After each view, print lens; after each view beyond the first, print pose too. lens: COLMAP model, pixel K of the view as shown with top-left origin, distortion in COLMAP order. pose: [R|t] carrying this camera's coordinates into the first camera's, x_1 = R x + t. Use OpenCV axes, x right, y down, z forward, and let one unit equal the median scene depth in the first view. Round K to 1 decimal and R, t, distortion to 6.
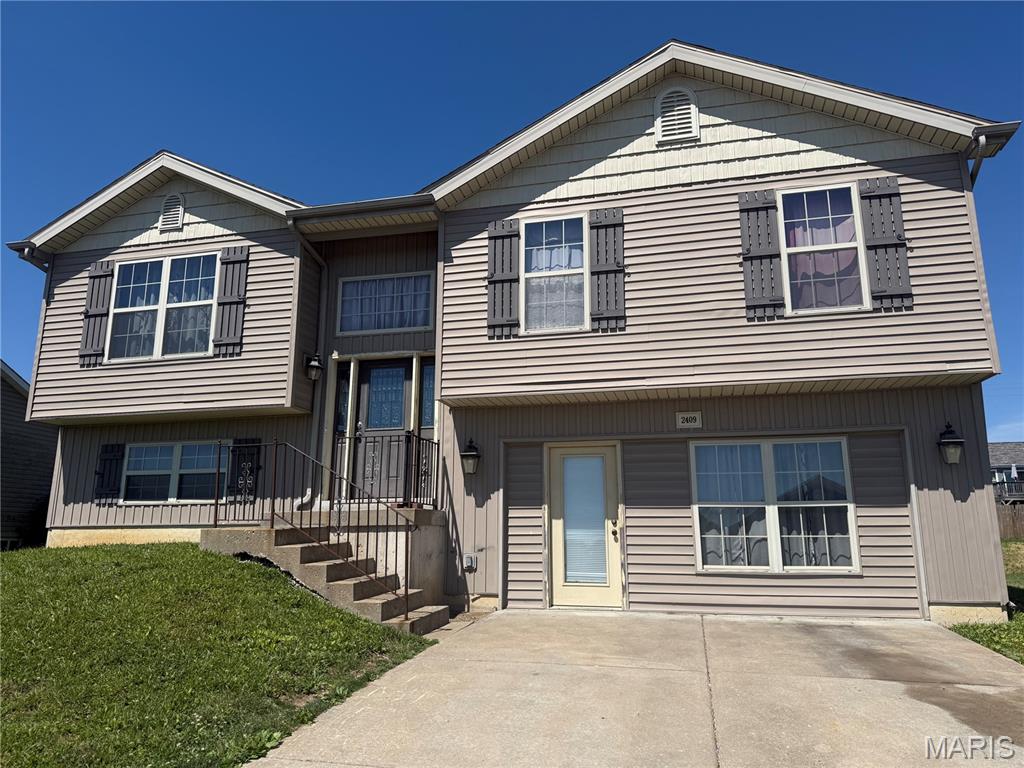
lens RADIAL K [[718.0, 0, 512.0], [0, 718.0, 384.0], [0, 0, 1]] dist [0.125095, -0.199056]
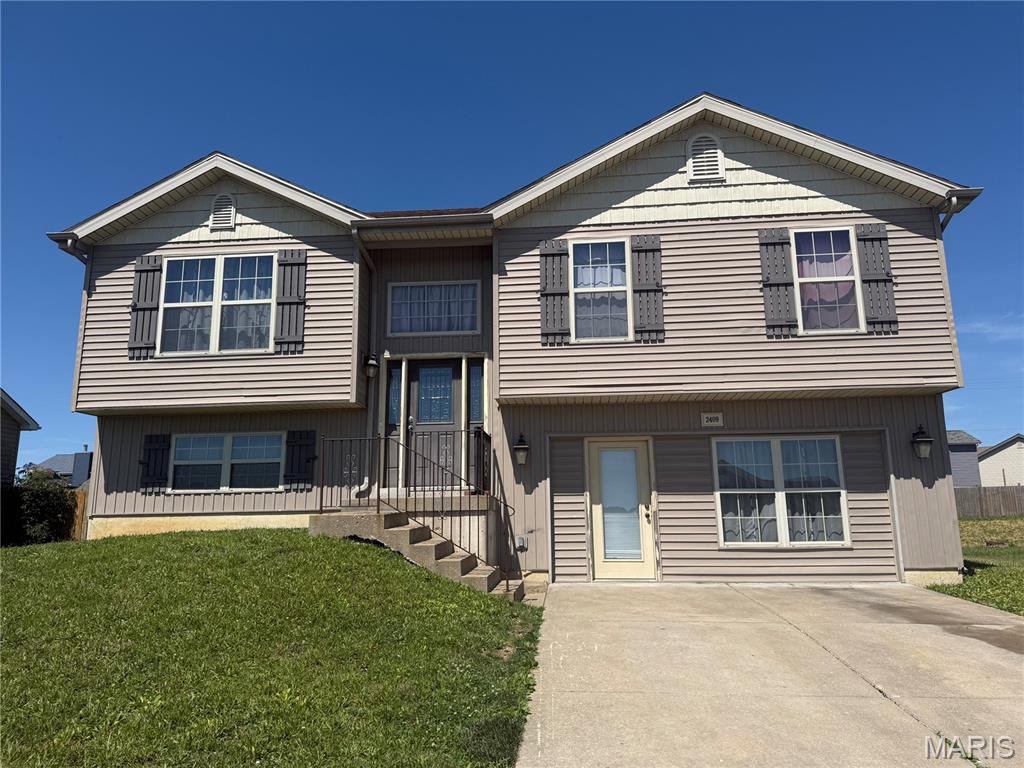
lens RADIAL K [[718.4, 0, 516.0], [0, 718.4, 381.6], [0, 0, 1]] dist [0.152942, -0.285072]
pose [[0.987578, 0.018948, 0.155981, -0.246391], [-0.021674, 0.999640, 0.015792, -0.022772], [-0.155626, -0.018976, 0.987634, -0.110879]]
